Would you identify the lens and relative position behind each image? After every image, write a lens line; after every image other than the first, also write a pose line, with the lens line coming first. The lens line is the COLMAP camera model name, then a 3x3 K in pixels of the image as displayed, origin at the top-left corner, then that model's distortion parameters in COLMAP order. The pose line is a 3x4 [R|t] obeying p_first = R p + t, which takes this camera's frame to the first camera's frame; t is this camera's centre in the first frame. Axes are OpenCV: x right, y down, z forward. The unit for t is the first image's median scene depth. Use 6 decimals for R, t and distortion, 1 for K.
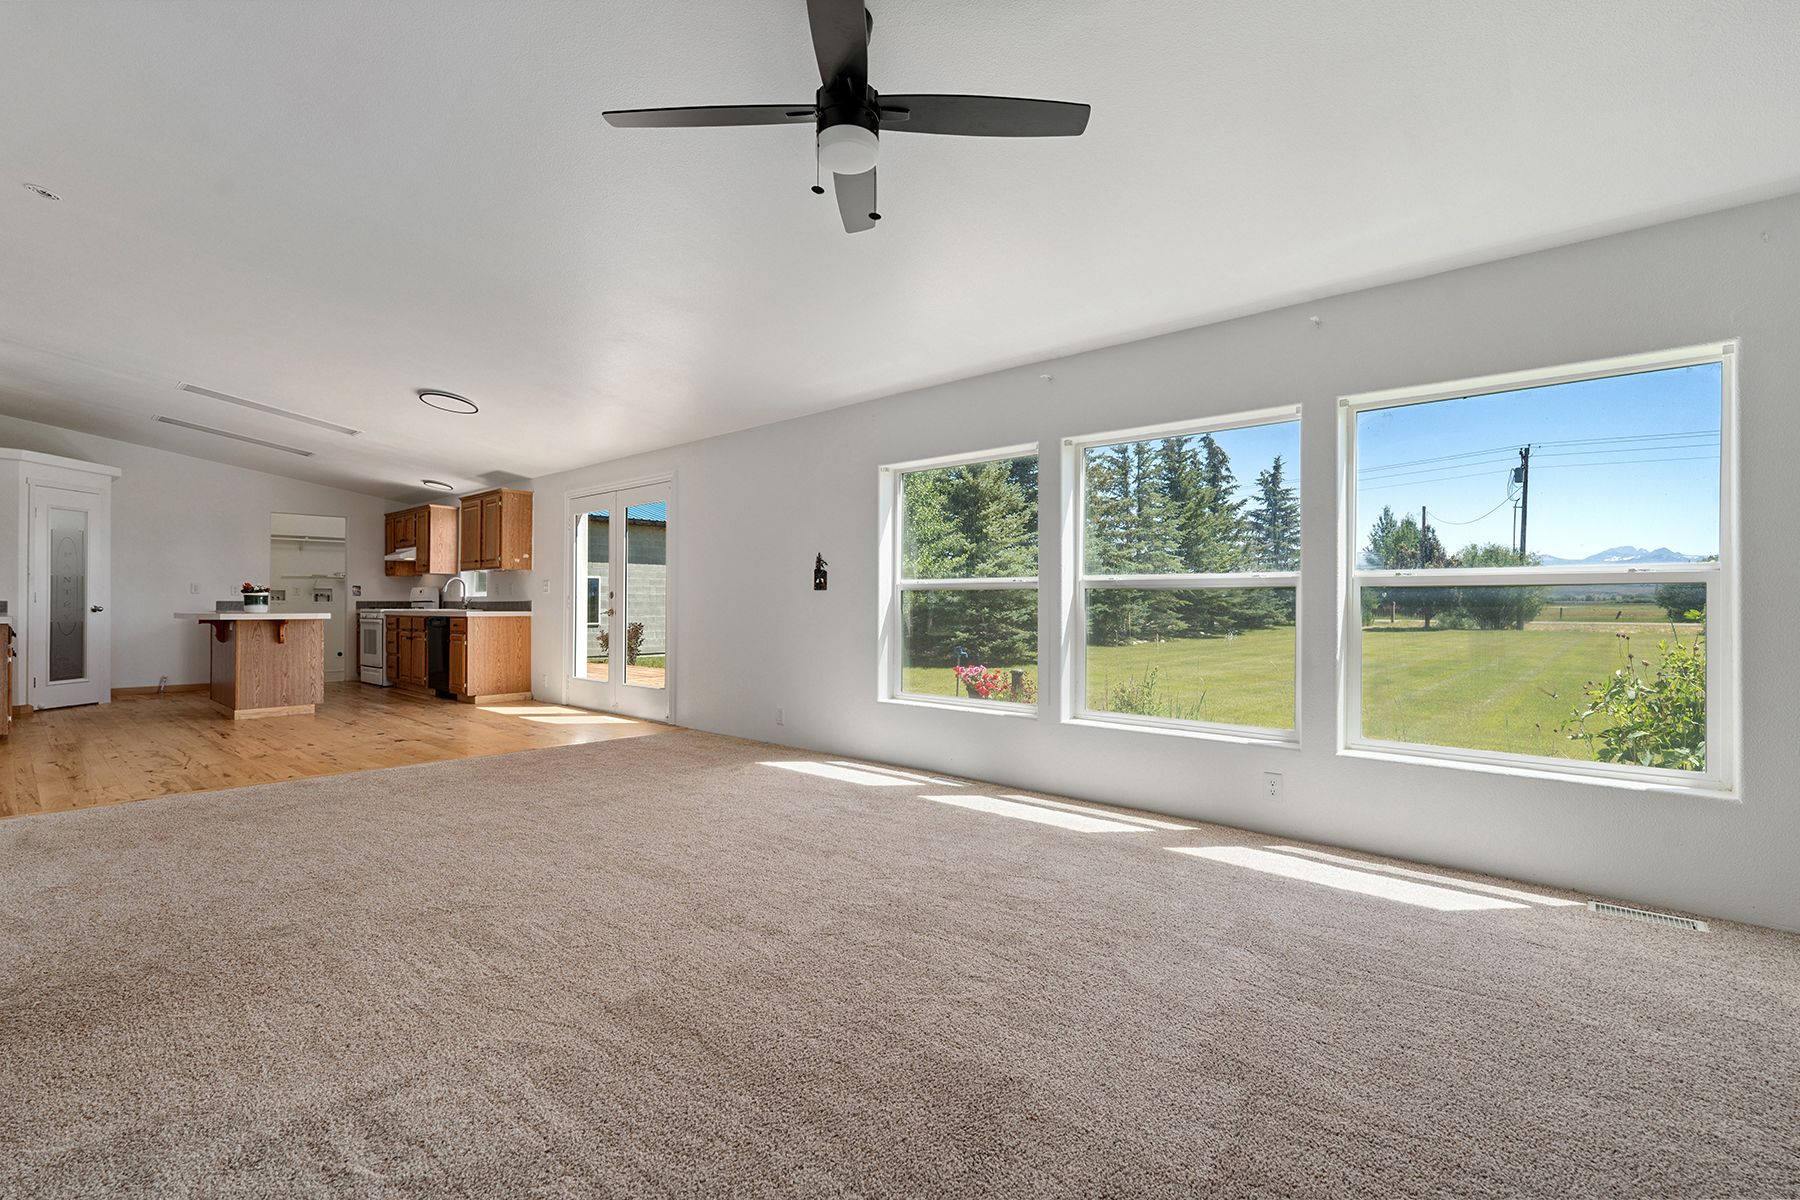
lens RADIAL K [[805.7, 0, 888.6], [0, 805.7, 599.8], [0, 0, 1]] dist [-0.004309, 0.000656]
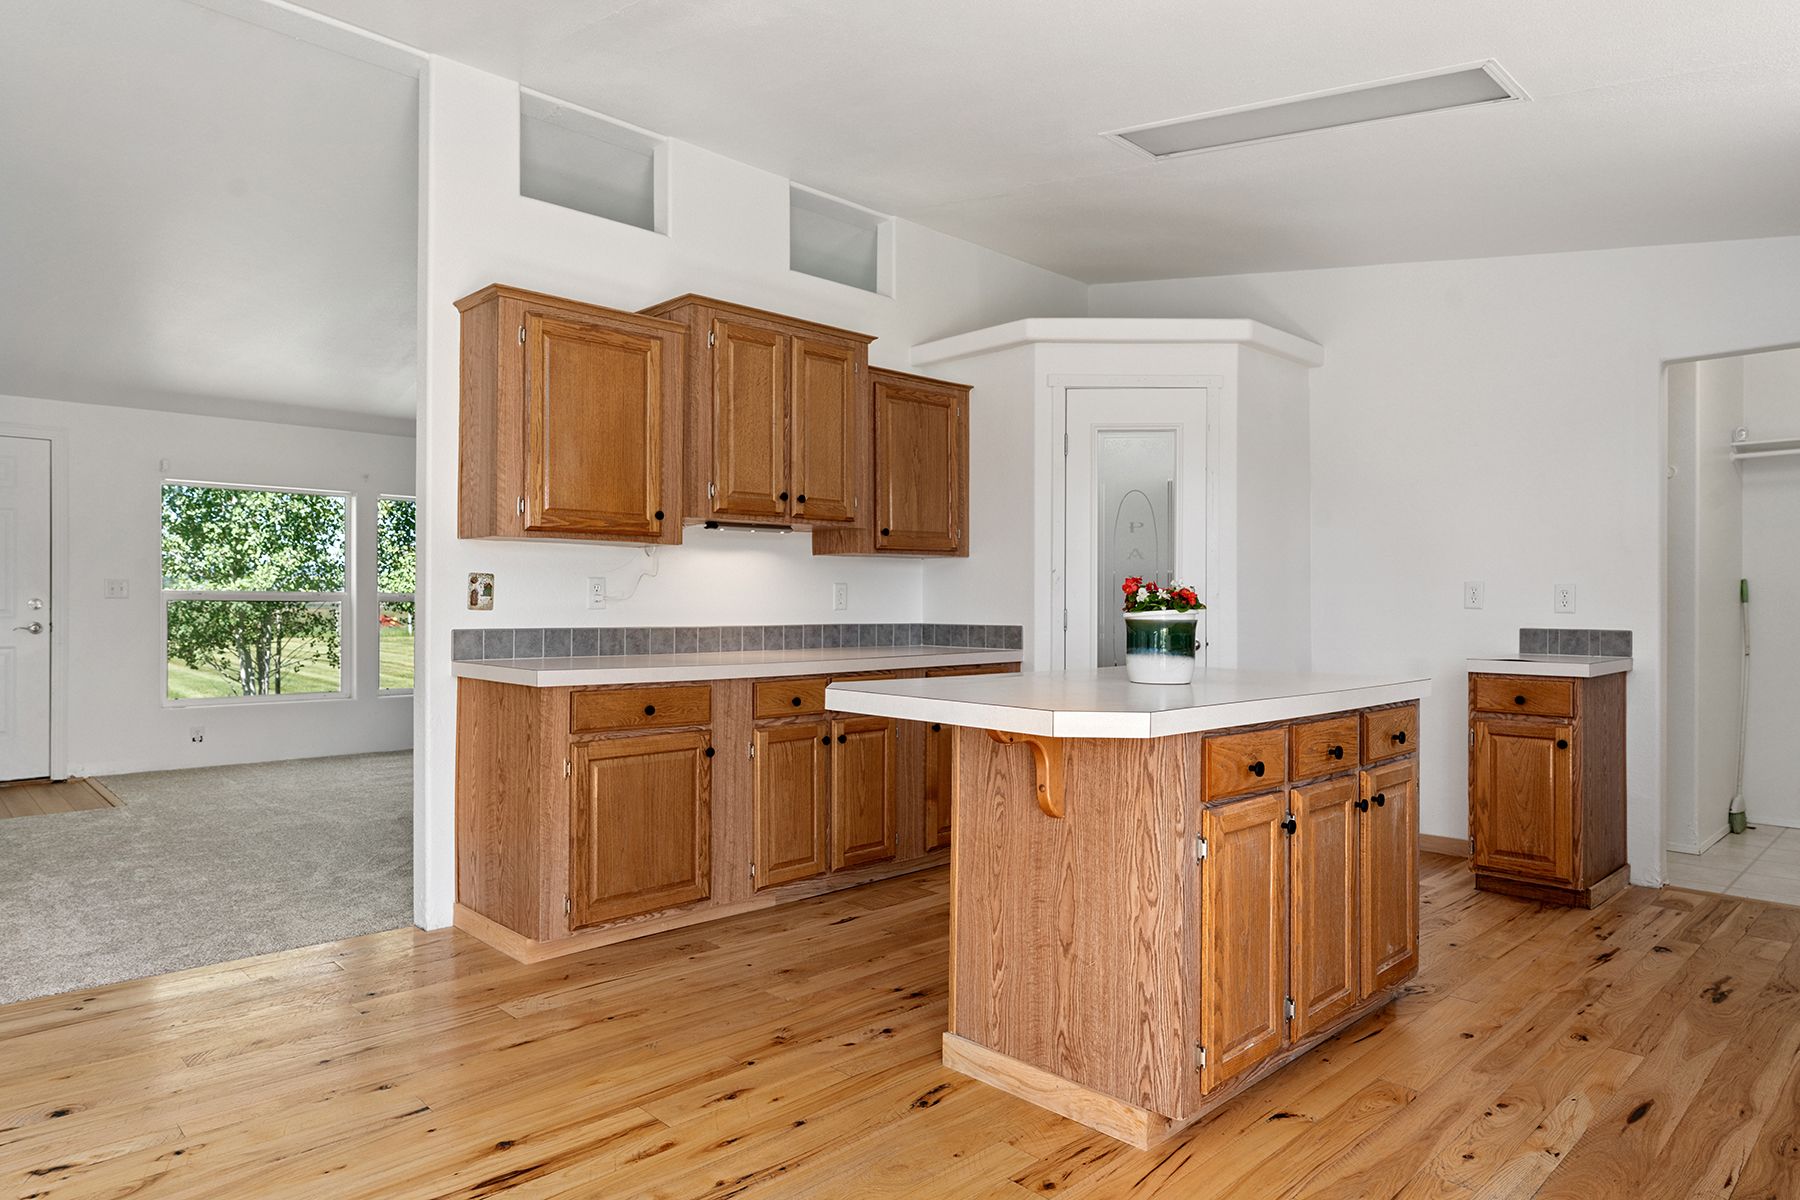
lens RADIAL K [[1092.2, 0, 827.4], [0, 1092.2, 605.2], [0, 0, 1]] dist [-0.007796, 0.003837]
pose [[-0.068008, -0.002353, -0.997682, -0.345011], [-0.001708, 0.999996, -0.002242, -0.008573], [0.997683, 0.001551, -0.068012, 0.790686]]
